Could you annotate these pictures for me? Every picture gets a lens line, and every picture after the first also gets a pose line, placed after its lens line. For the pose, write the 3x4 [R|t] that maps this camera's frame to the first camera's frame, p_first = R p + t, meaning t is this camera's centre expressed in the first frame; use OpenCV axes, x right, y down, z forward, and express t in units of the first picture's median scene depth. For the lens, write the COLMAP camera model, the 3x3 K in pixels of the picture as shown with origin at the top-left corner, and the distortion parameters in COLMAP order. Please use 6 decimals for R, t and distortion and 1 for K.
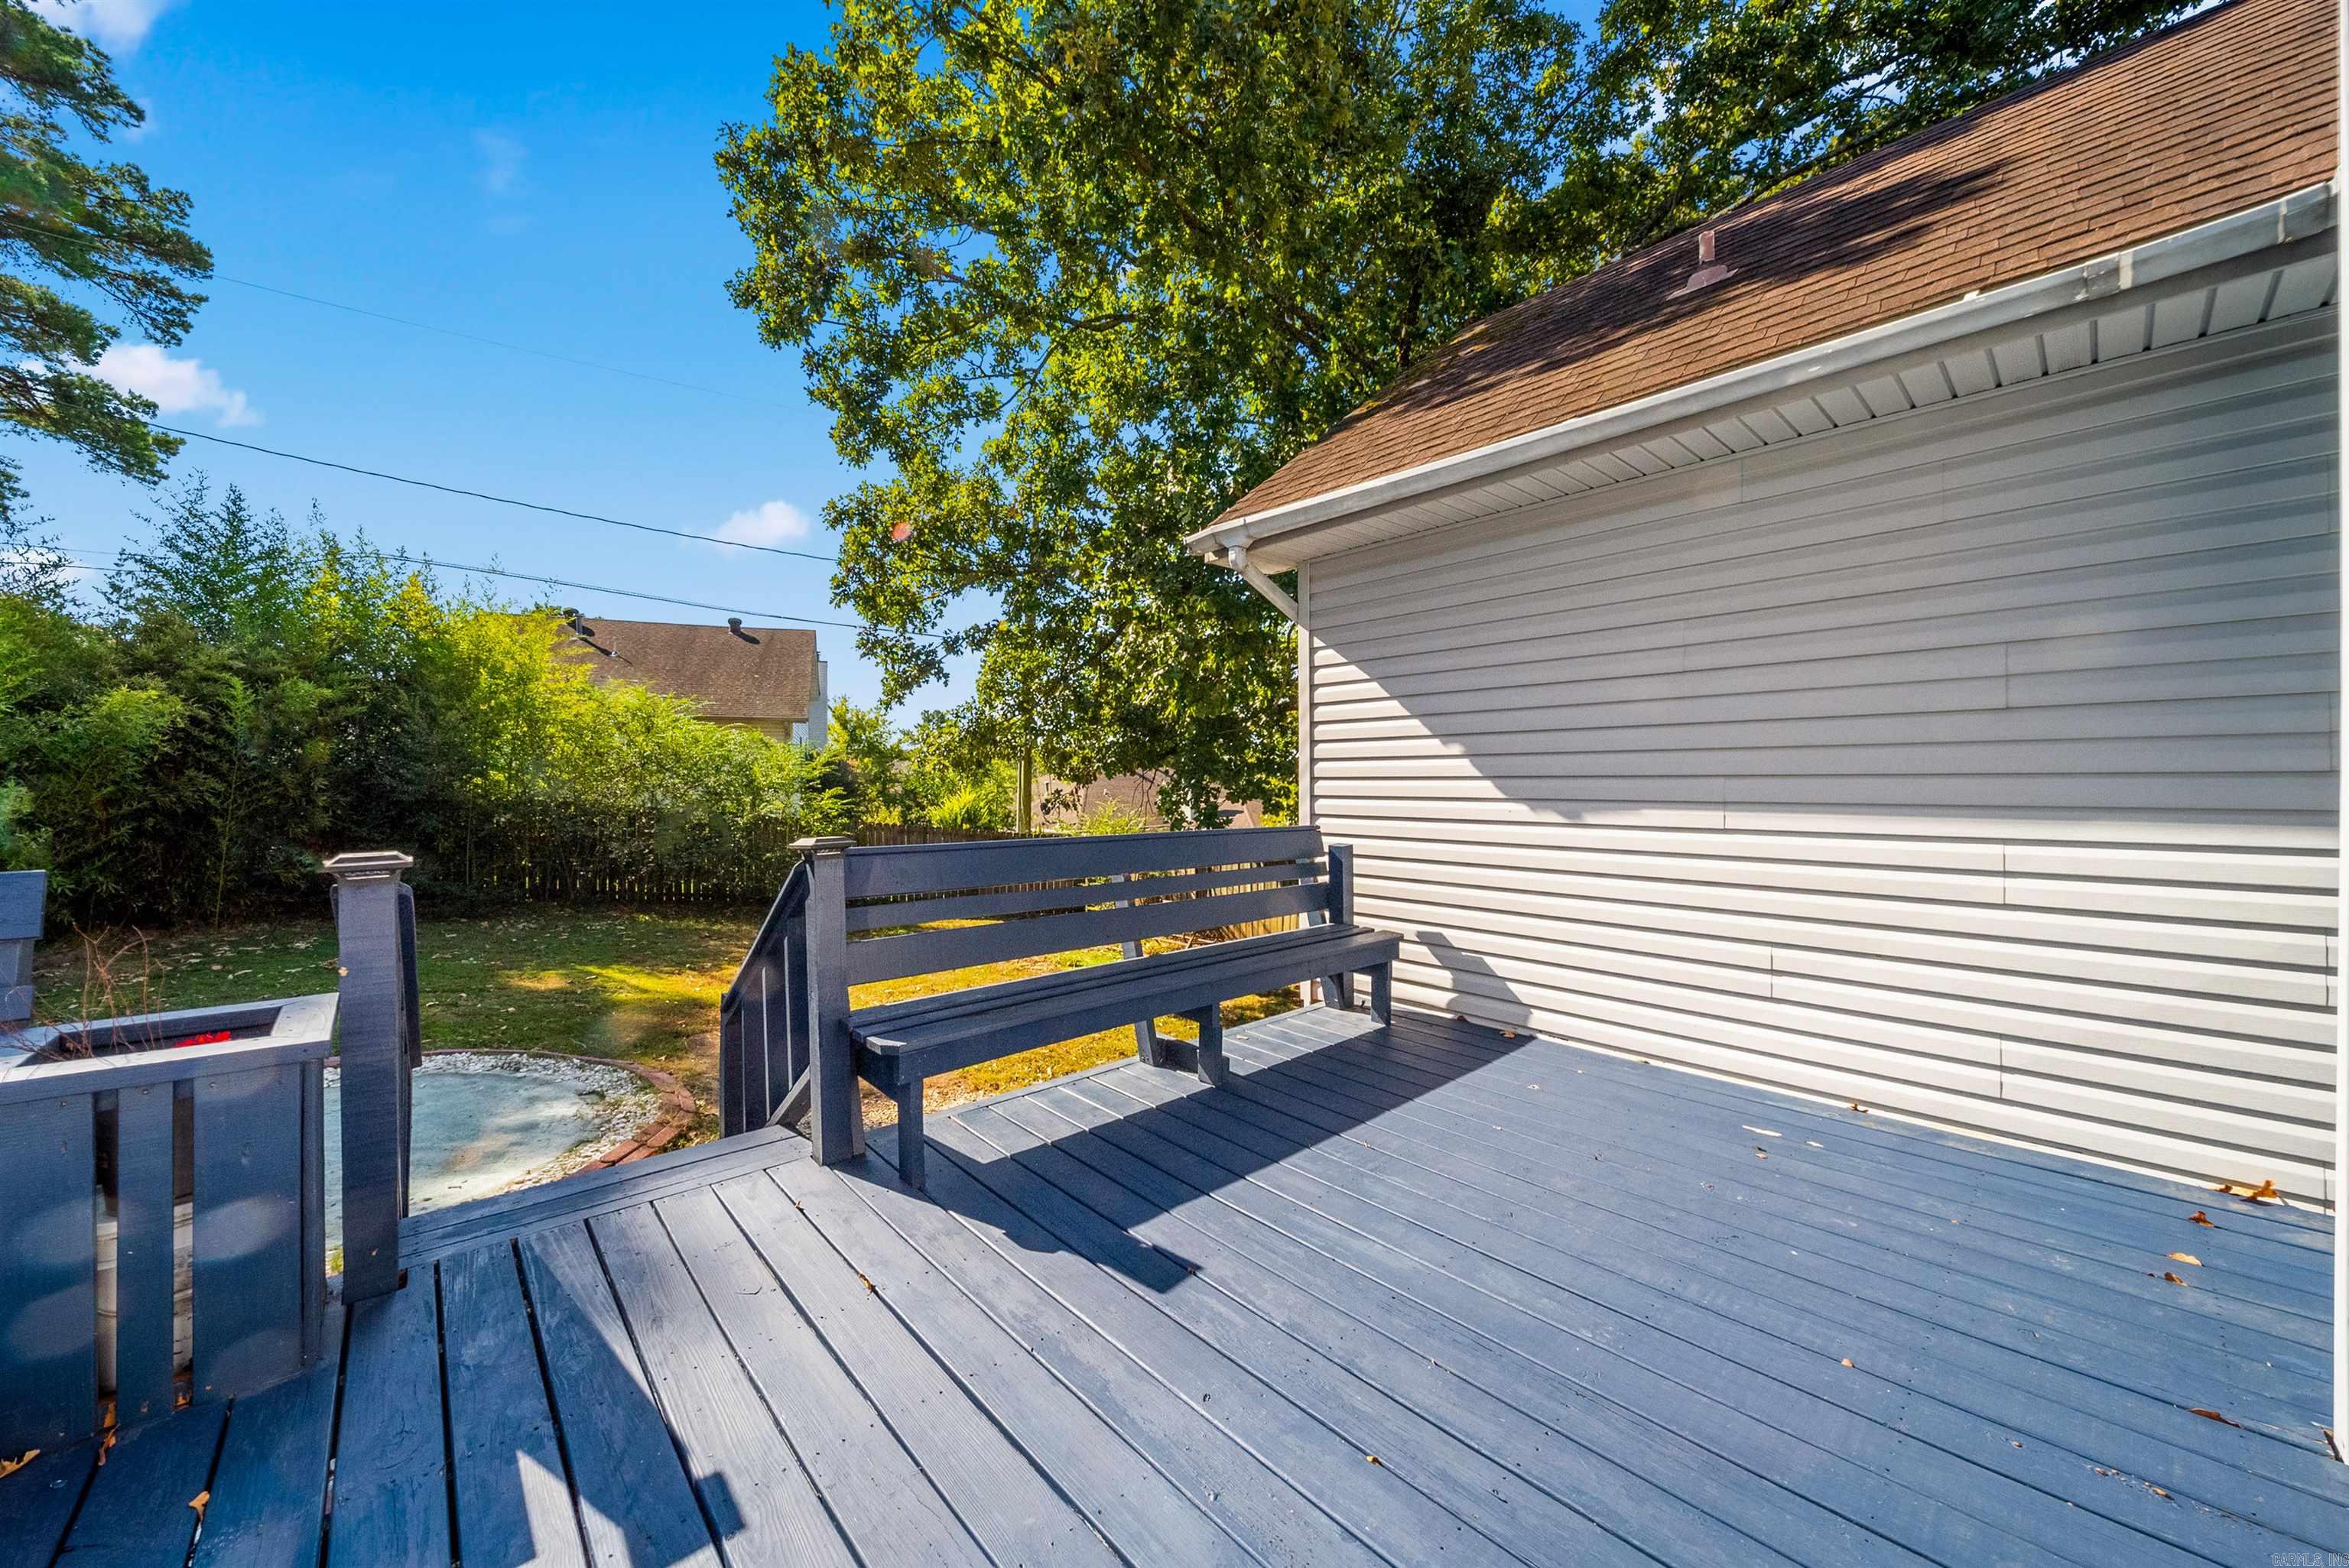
lens RADIAL K [[841.5, 0, 1179.9], [0, 841.5, 791.3], [0, 0, 1]] dist [-0.001198, -0.001512]
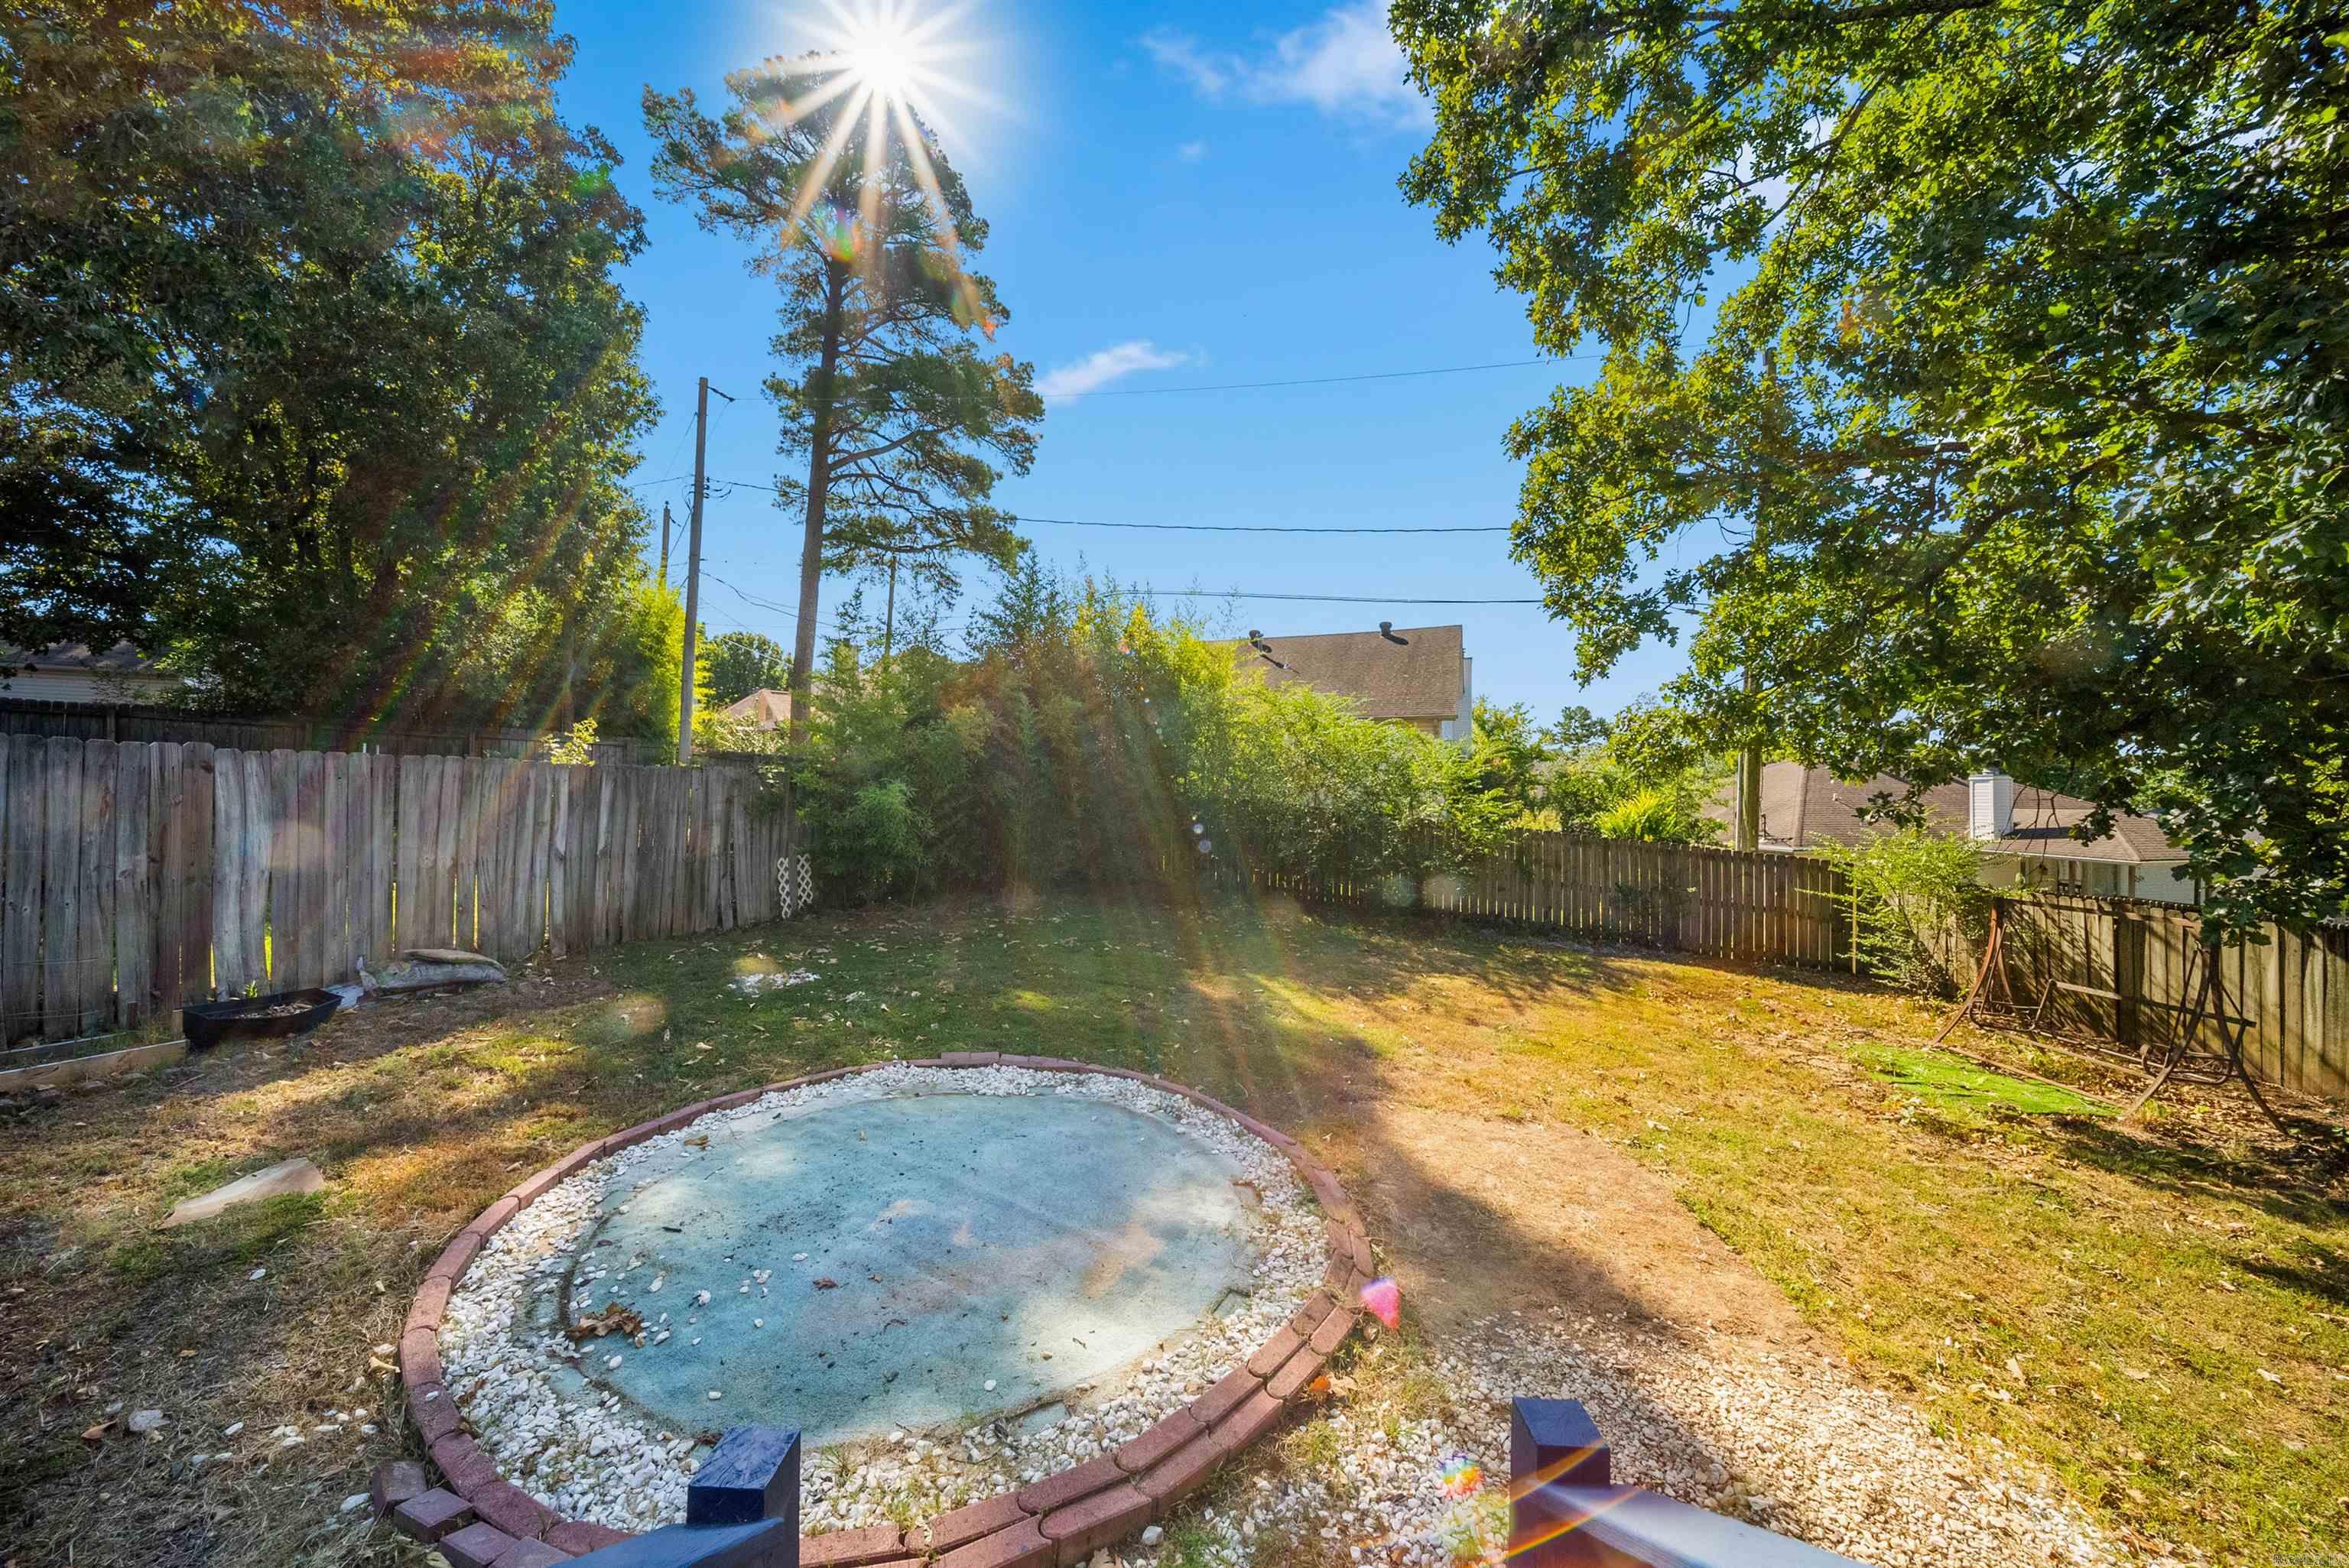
lens RADIAL K [[841.5, 0, 1175.4], [0, 841.5, 788.4], [0, 0, 1]] dist [-0.001198, -0.001512]
pose [[0.749935, 0.005638, -0.661488, -0.121667], [-0.009822, 0.999948, -0.002613, 0.001689], [0.661439, 0.008457, 0.749951, 0.187588]]
